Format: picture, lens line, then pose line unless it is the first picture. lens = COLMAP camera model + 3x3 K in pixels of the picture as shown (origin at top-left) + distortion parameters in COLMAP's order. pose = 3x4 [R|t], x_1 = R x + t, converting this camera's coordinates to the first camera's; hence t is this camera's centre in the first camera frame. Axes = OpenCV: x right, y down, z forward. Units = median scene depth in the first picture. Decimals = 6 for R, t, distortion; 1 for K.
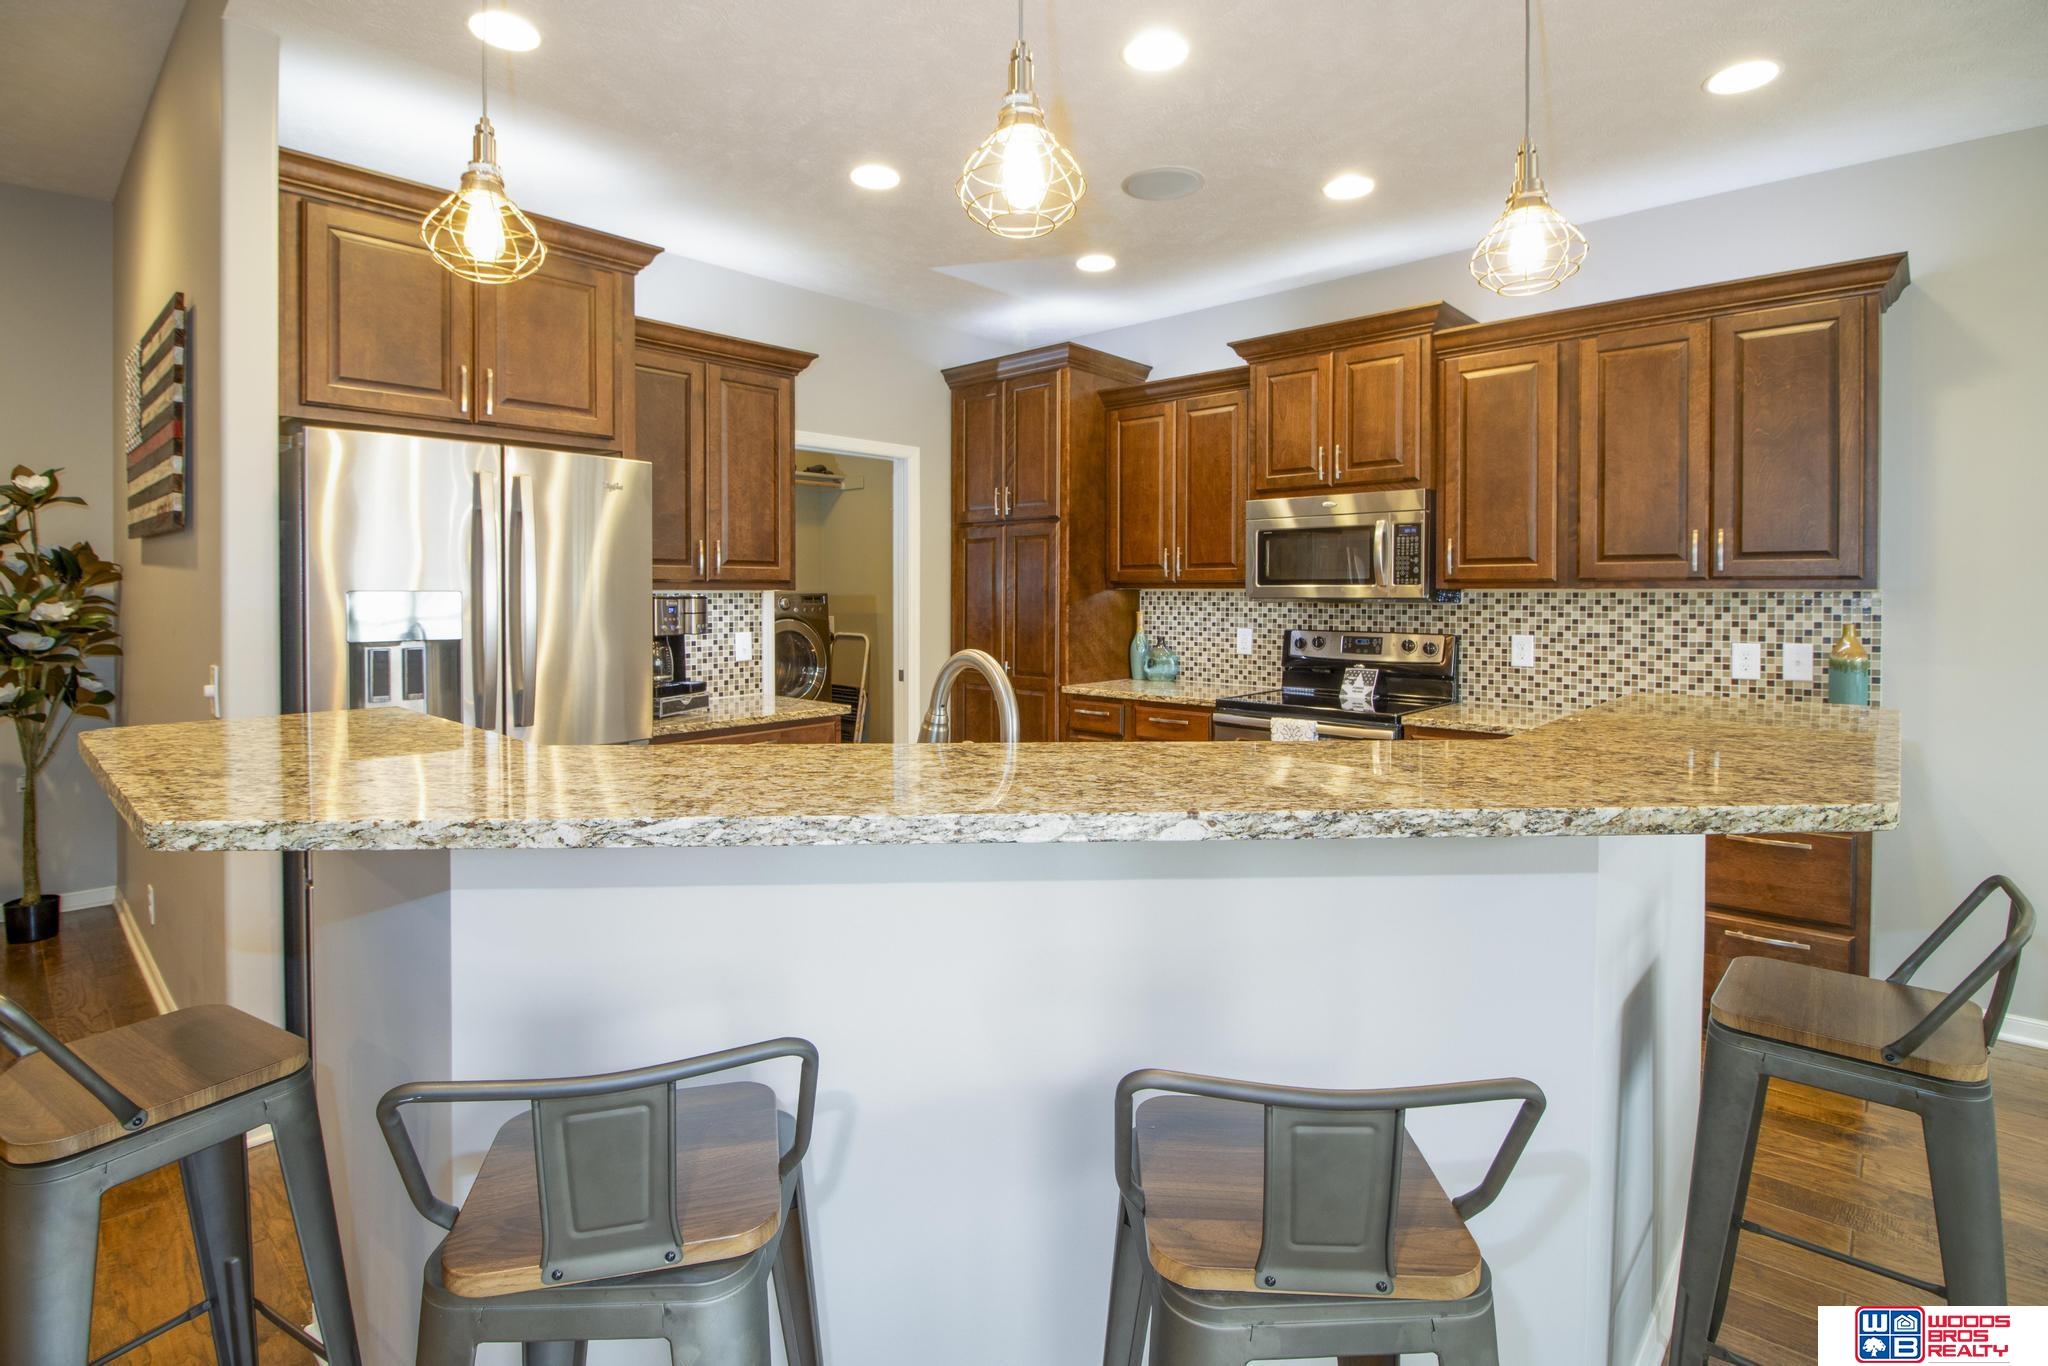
lens RADIAL K [[985.4, 0, 1021.2], [0, 985.4, 622.0], [0, 0, 1]] dist [0.000367, -0.000081]
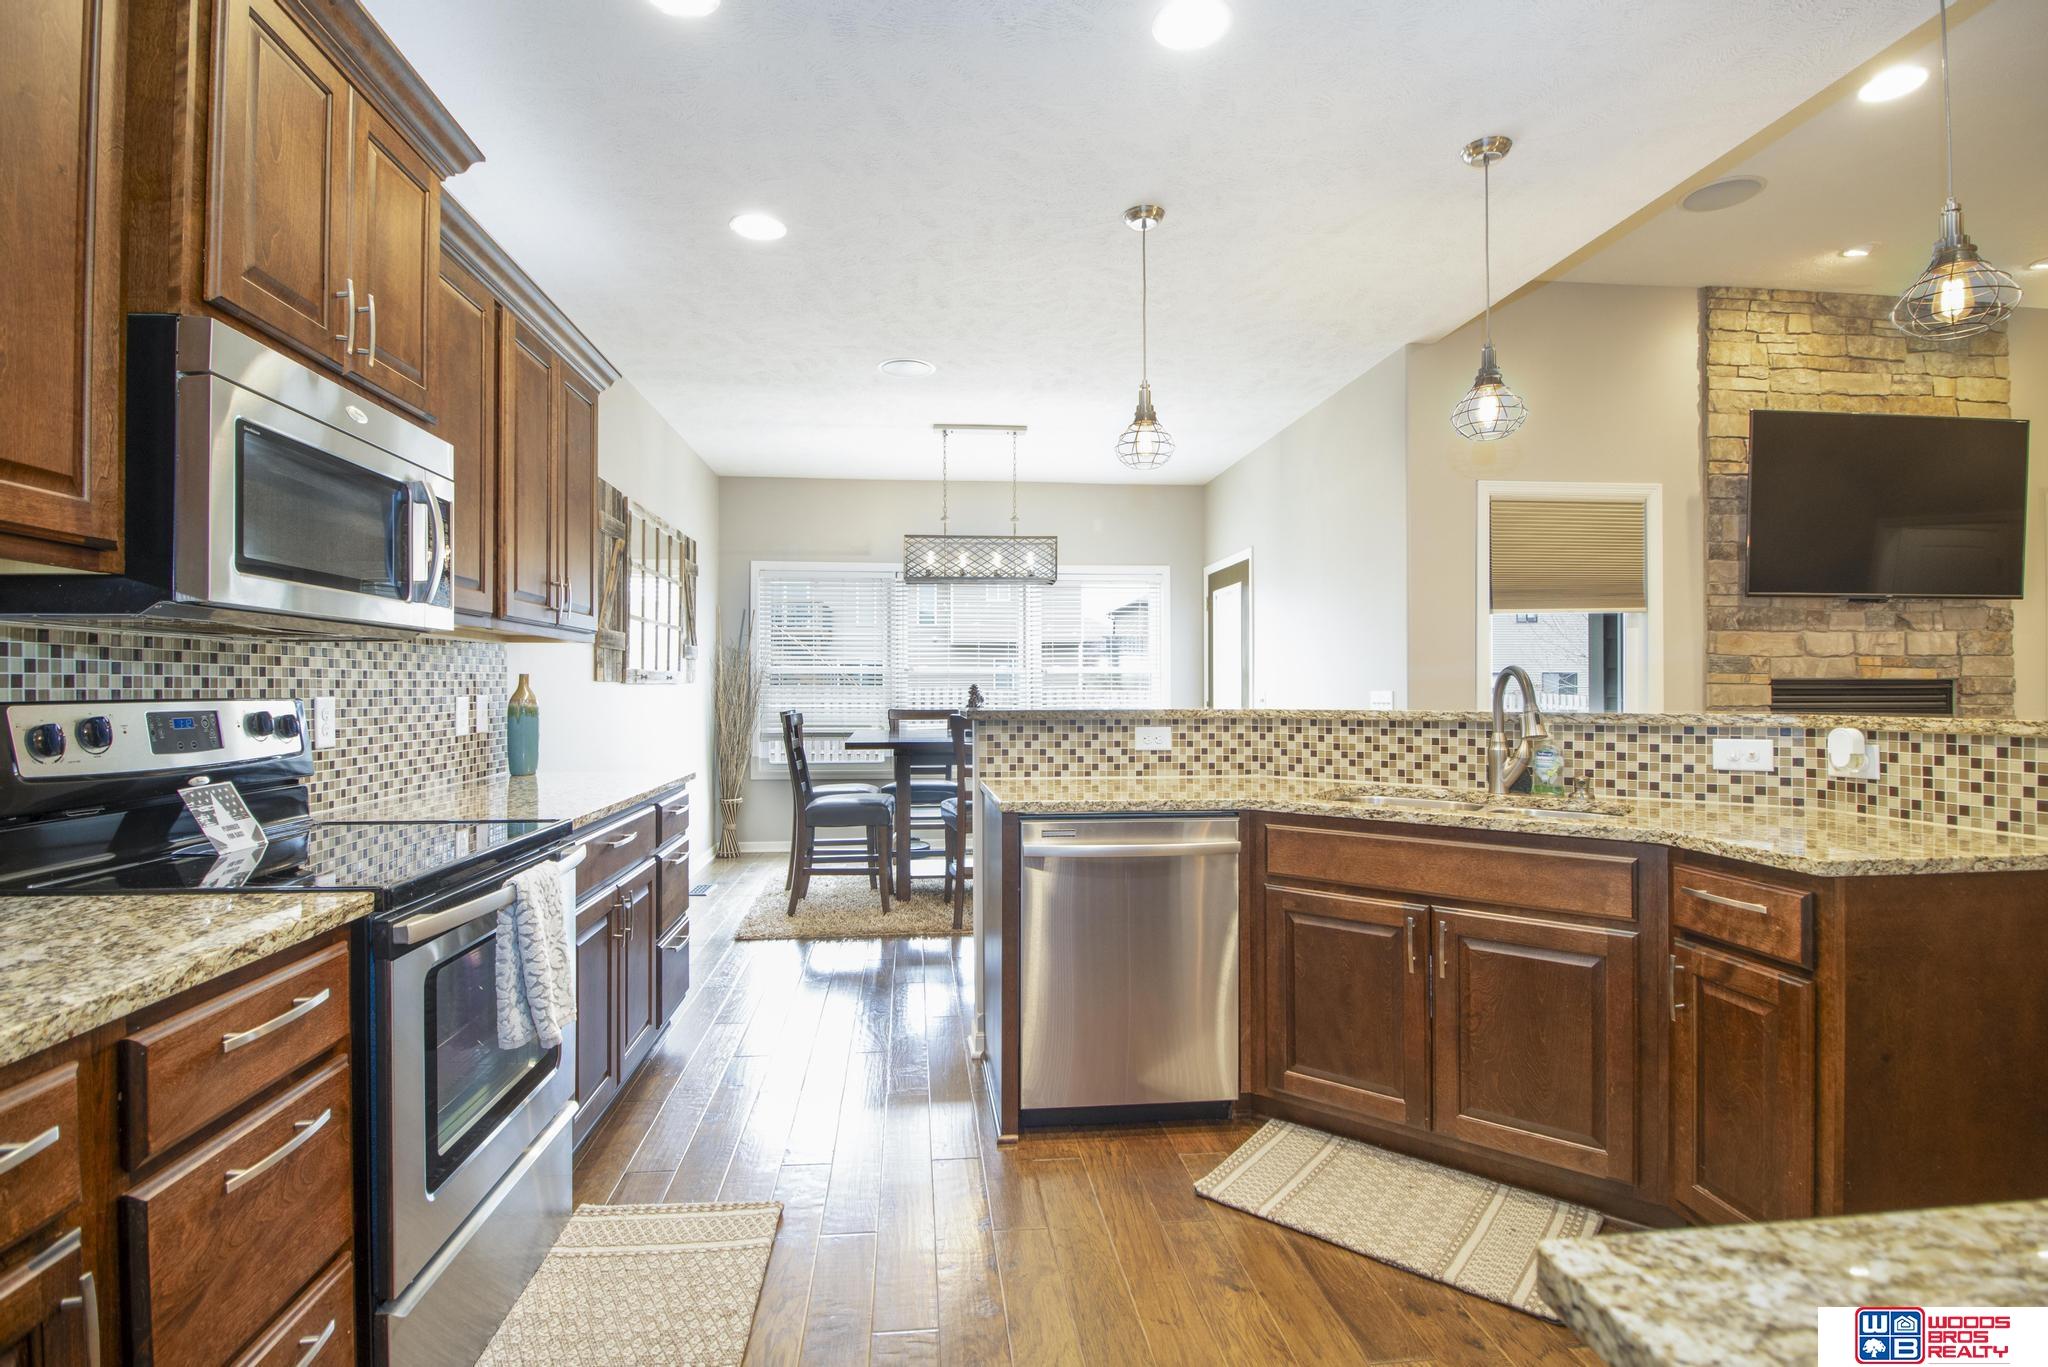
lens RADIAL K [[959.2, 0, 1020.3], [0, 959.2, 687.4], [0, 0, 1]] dist [0.002118, -0.012013]
pose [[-0.754692, 0.001158, 0.656078, -0.215379], [0.021950, 0.999483, 0.023485, 0.002964], [-0.655712, 0.032125, -0.754327, 1.168759]]
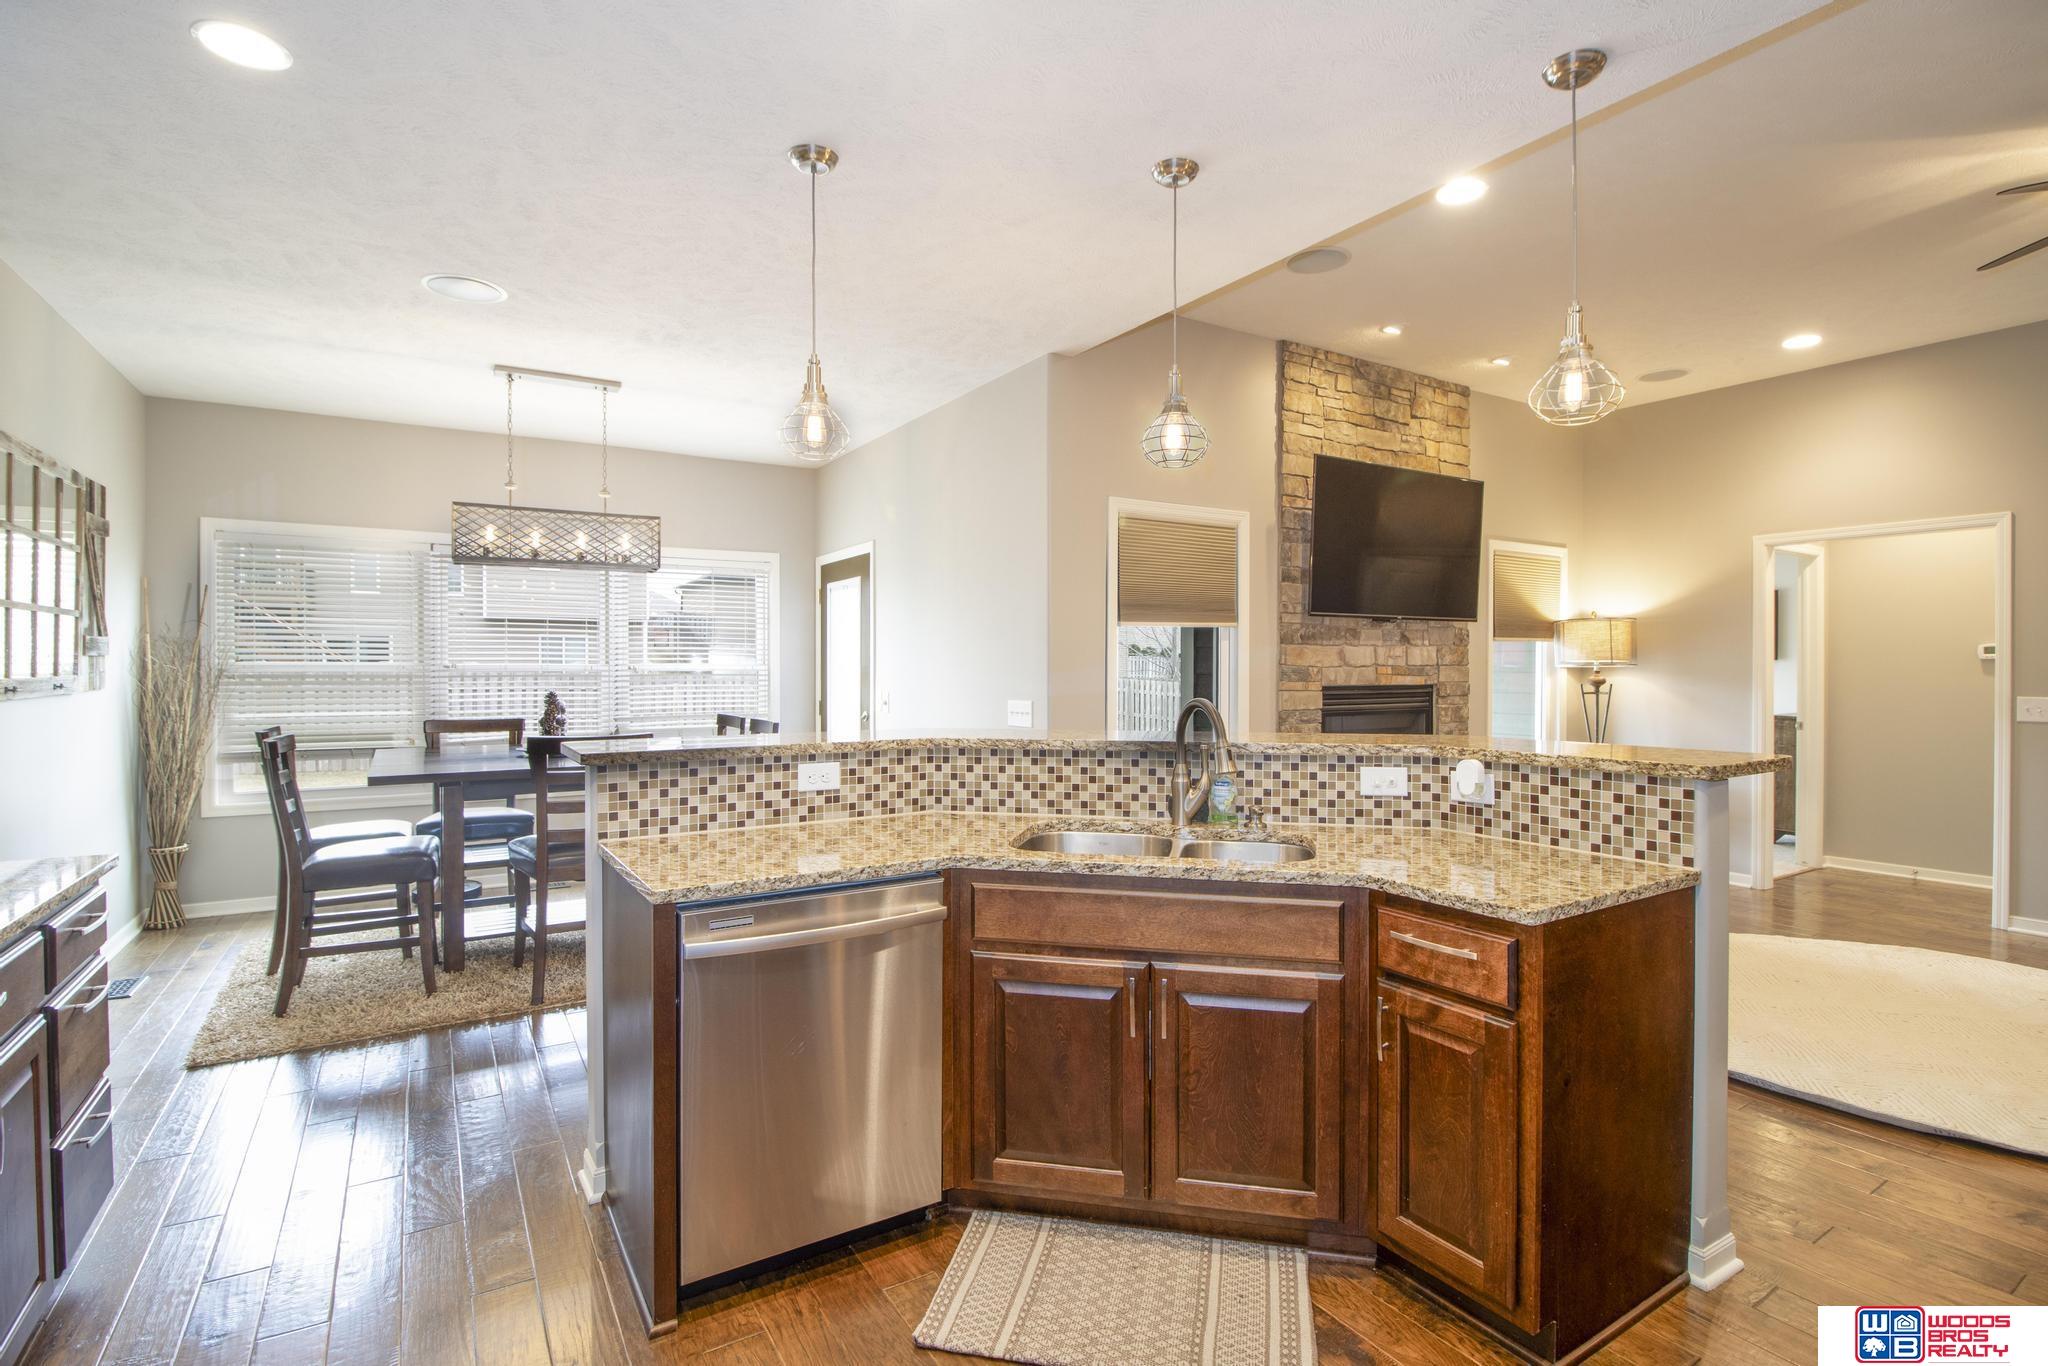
lens RADIAL K [[952.7, 0, 1032.5], [0, 952.7, 675.7], [0, 0, 1]] dist [0.005612, -0.015386]
pose [[-0.966706, -0.006056, 0.255820, -0.090143], [0.005018, 0.999079, 0.042614, -0.034313], [-0.255842, 0.042479, -0.965785, 1.105610]]
